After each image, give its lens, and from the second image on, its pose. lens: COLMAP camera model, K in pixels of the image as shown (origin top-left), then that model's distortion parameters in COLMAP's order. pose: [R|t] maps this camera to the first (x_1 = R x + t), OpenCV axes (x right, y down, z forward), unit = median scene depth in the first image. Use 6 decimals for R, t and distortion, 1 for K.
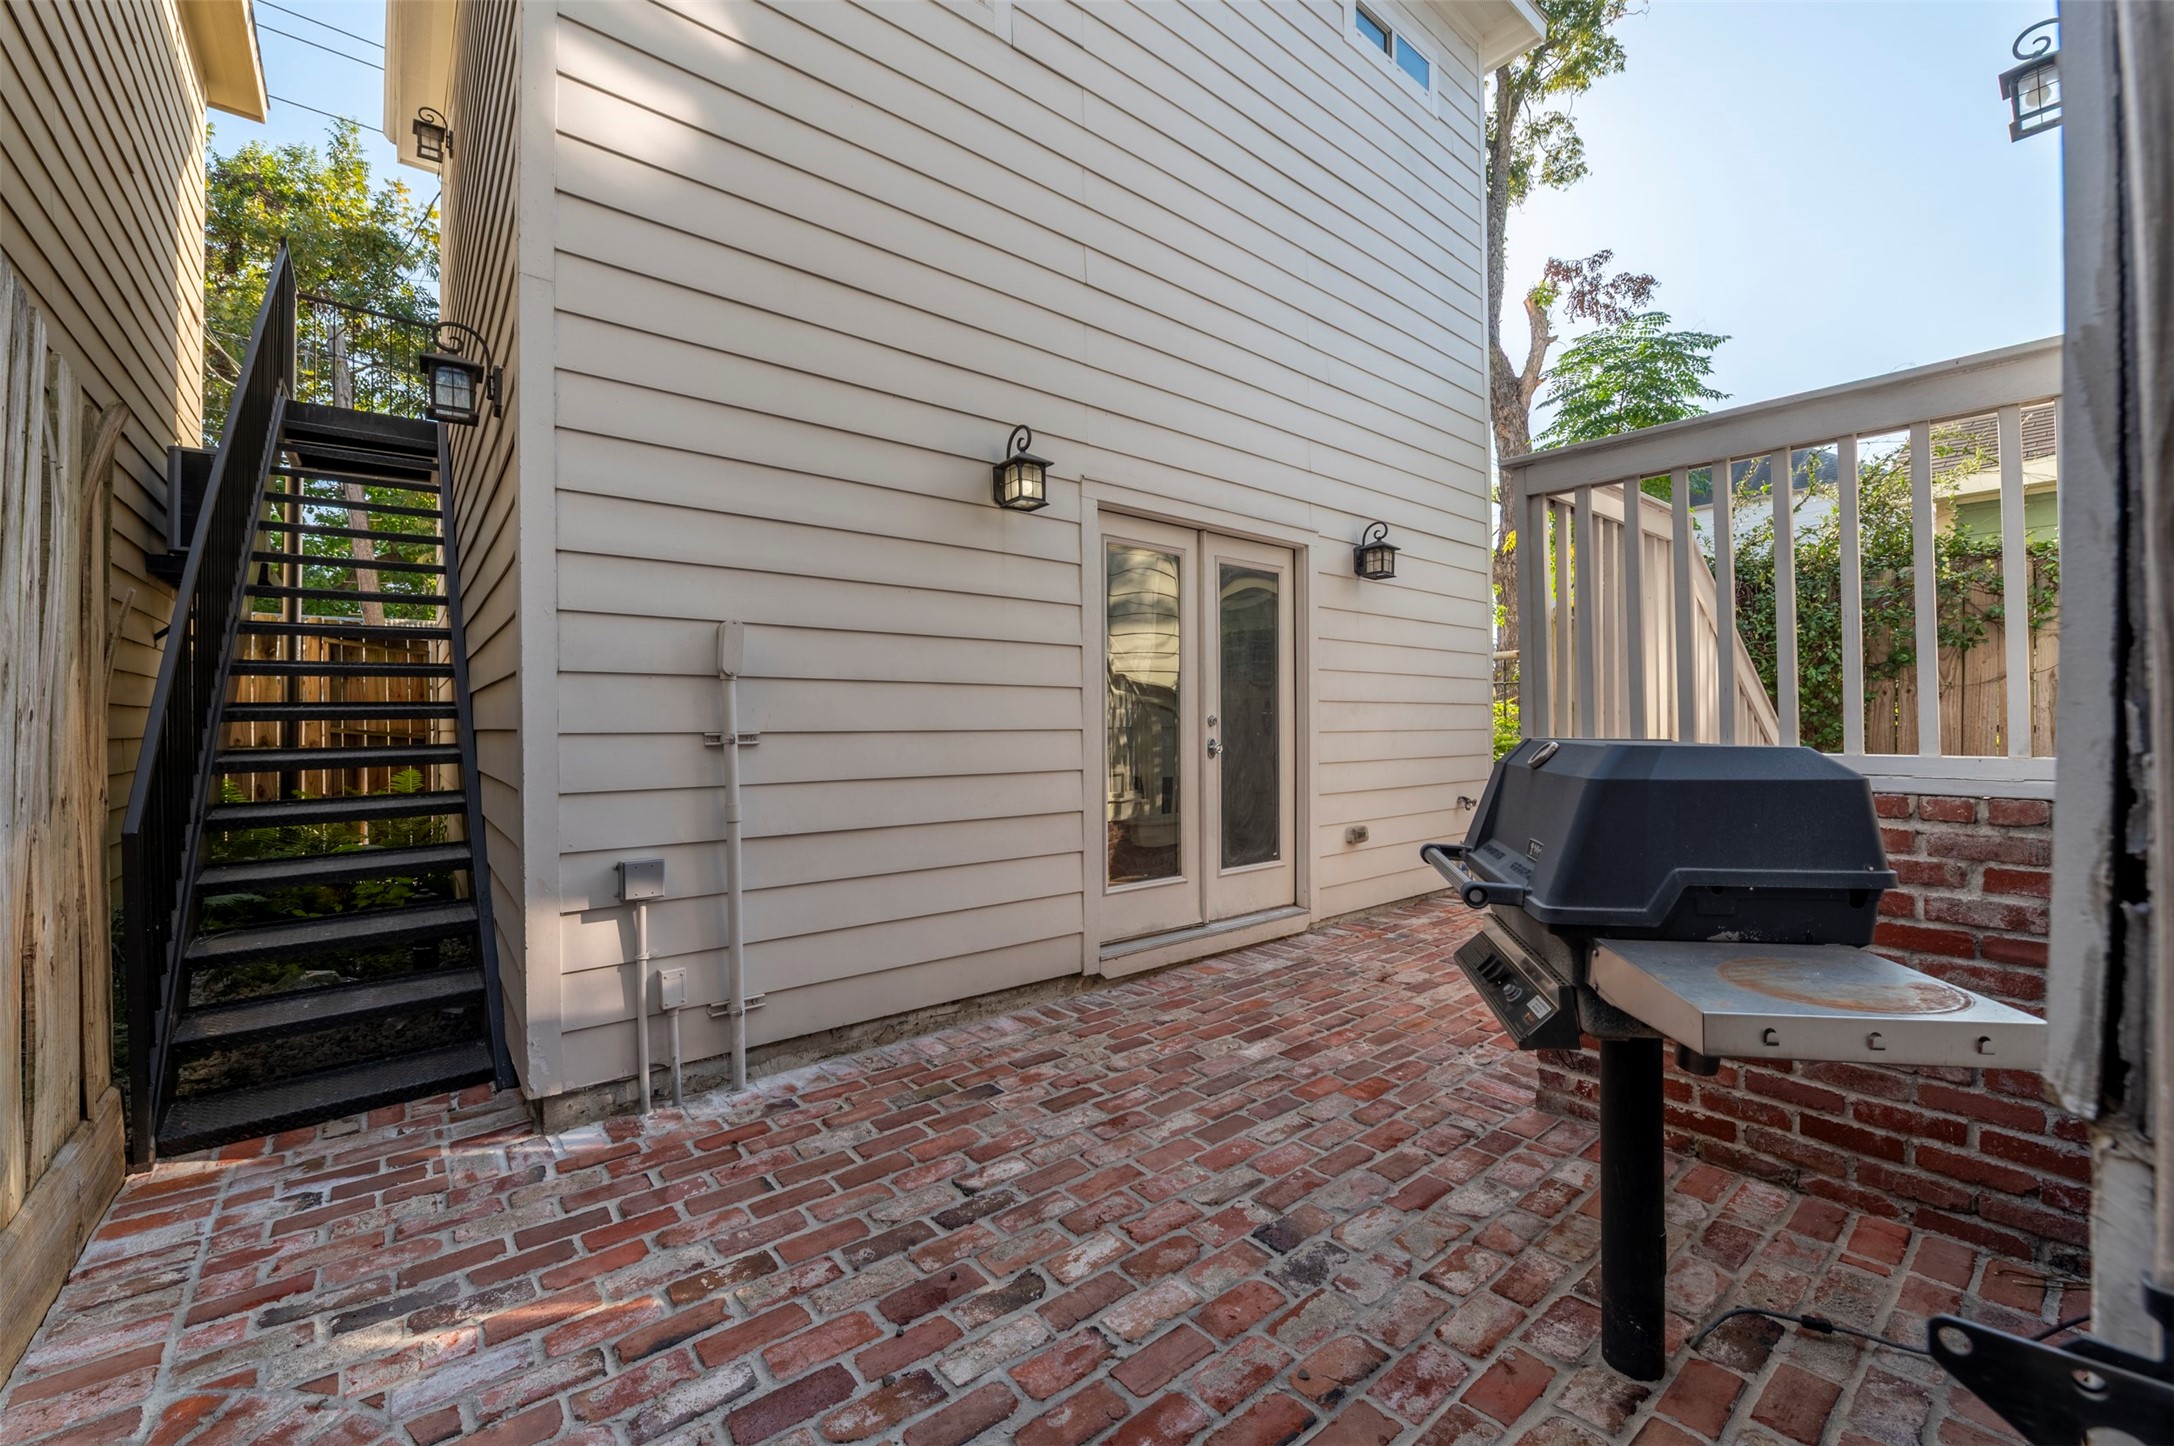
lens RADIAL K [[869.0, 0, 1085.9], [0, 869.0, 720.6], [0, 0, 1]] dist [-0.014842, -0.001621]
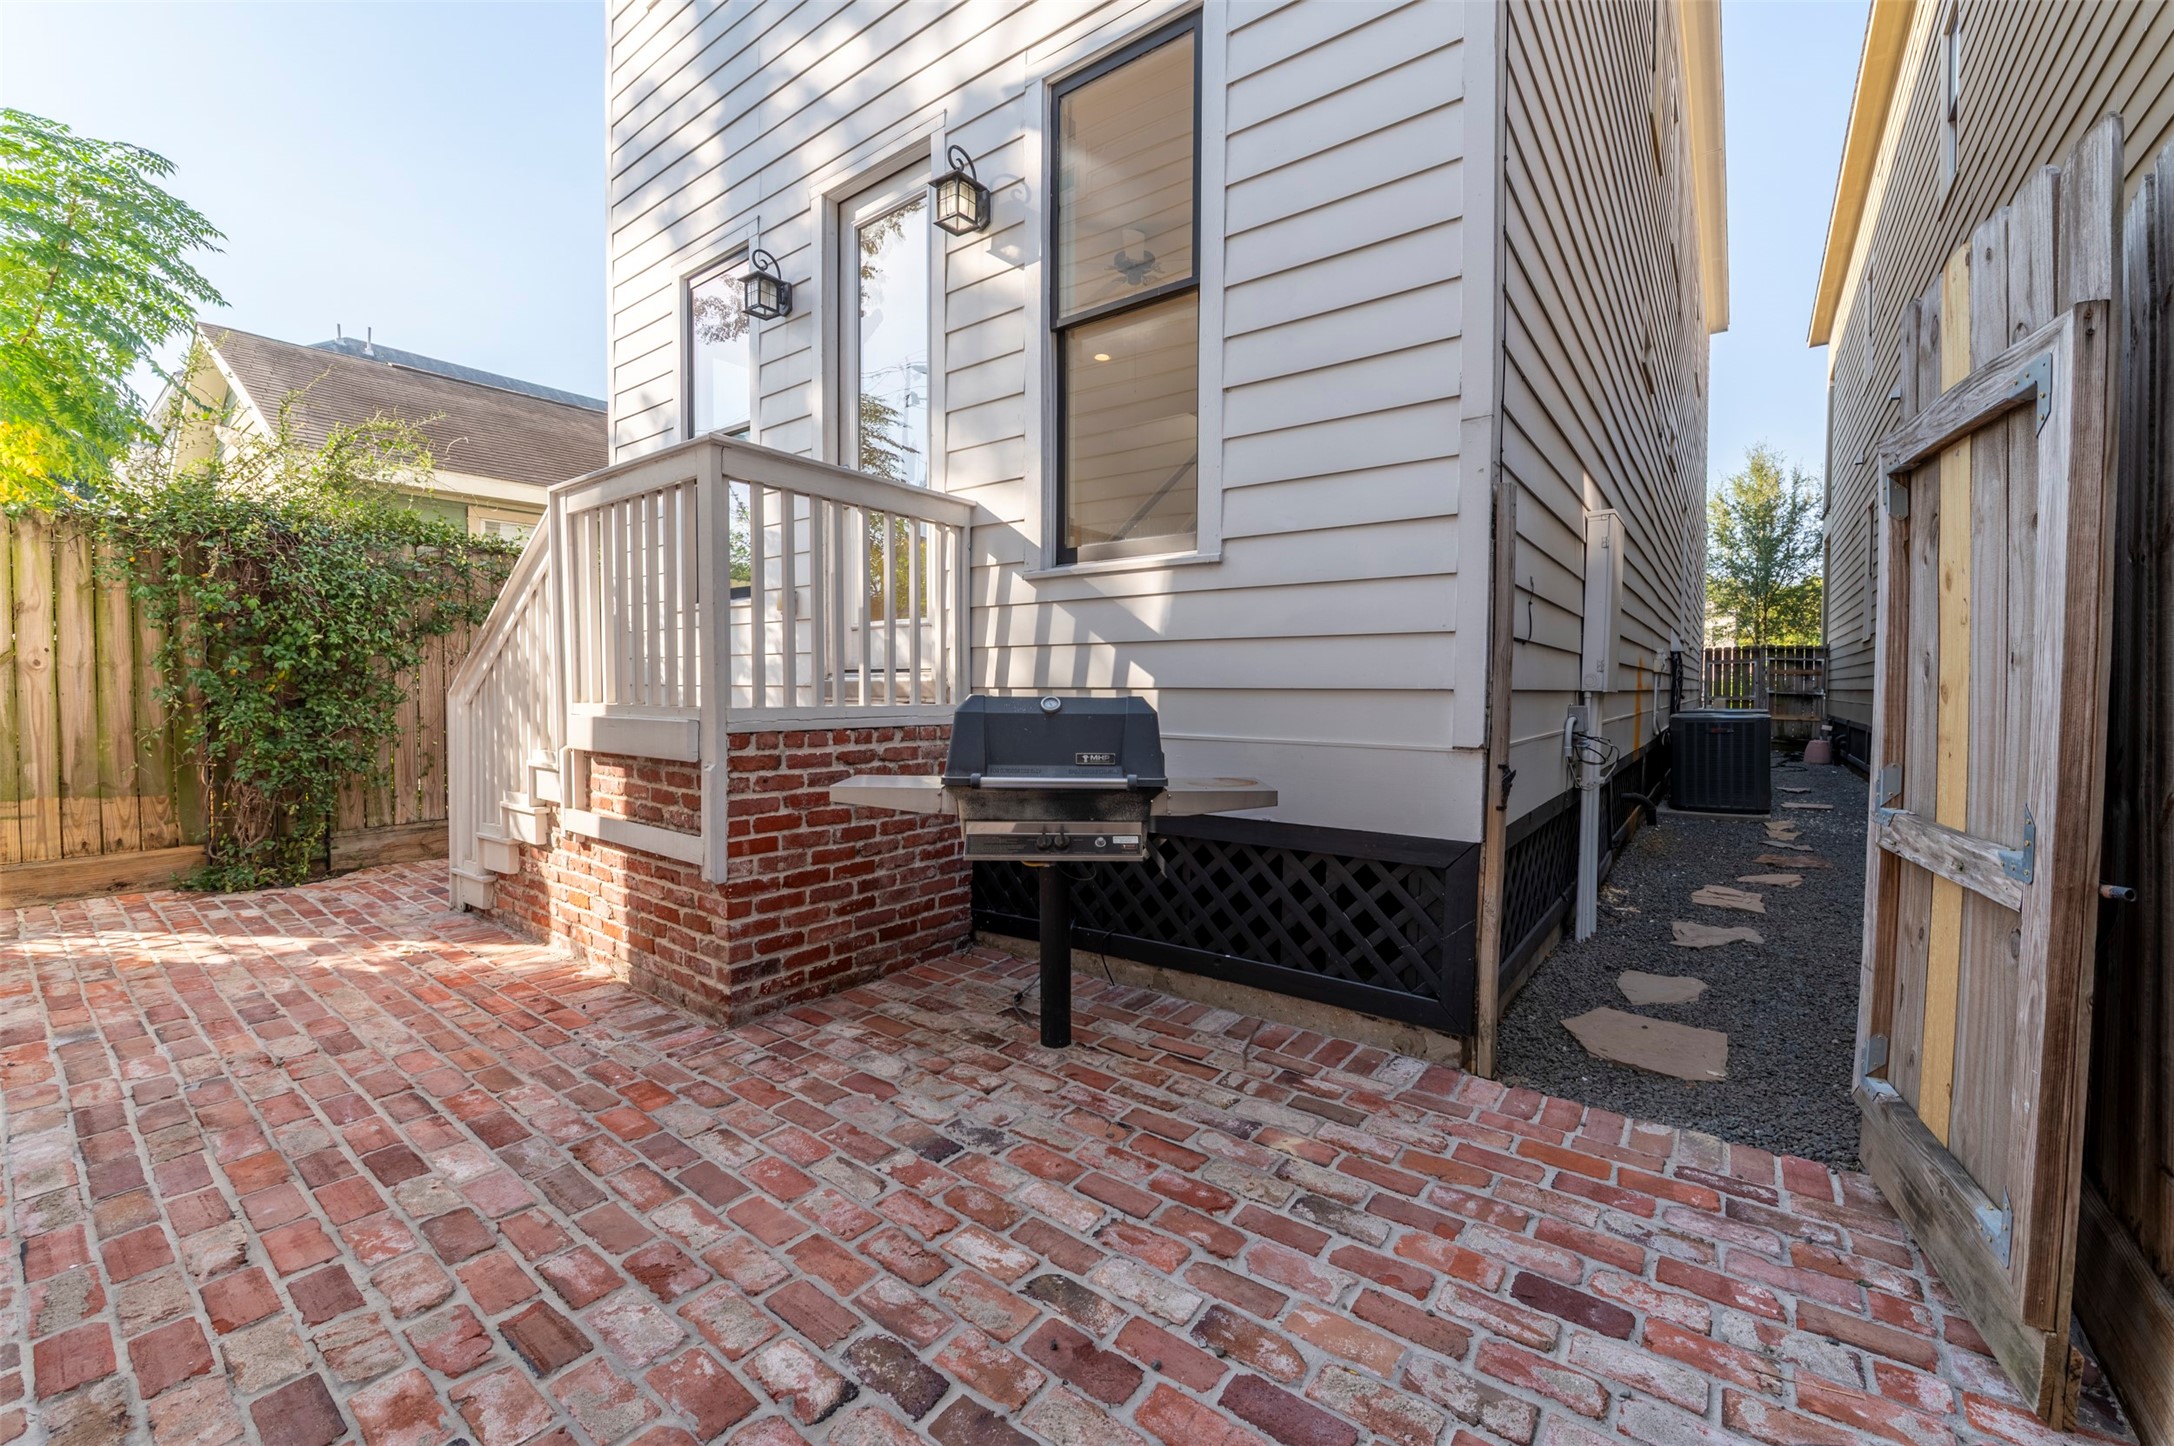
lens RADIAL K [[869.0, 0, 1086.0], [0, 869.0, 716.0], [0, 0, 1]] dist [-0.014842, -0.001621]
pose [[-0.239517, -0.029585, 0.970441, -0.777050], [-0.006104, 0.999562, 0.028966, 0.008267], [-0.970873, 0.001014, -0.239593, 0.953292]]
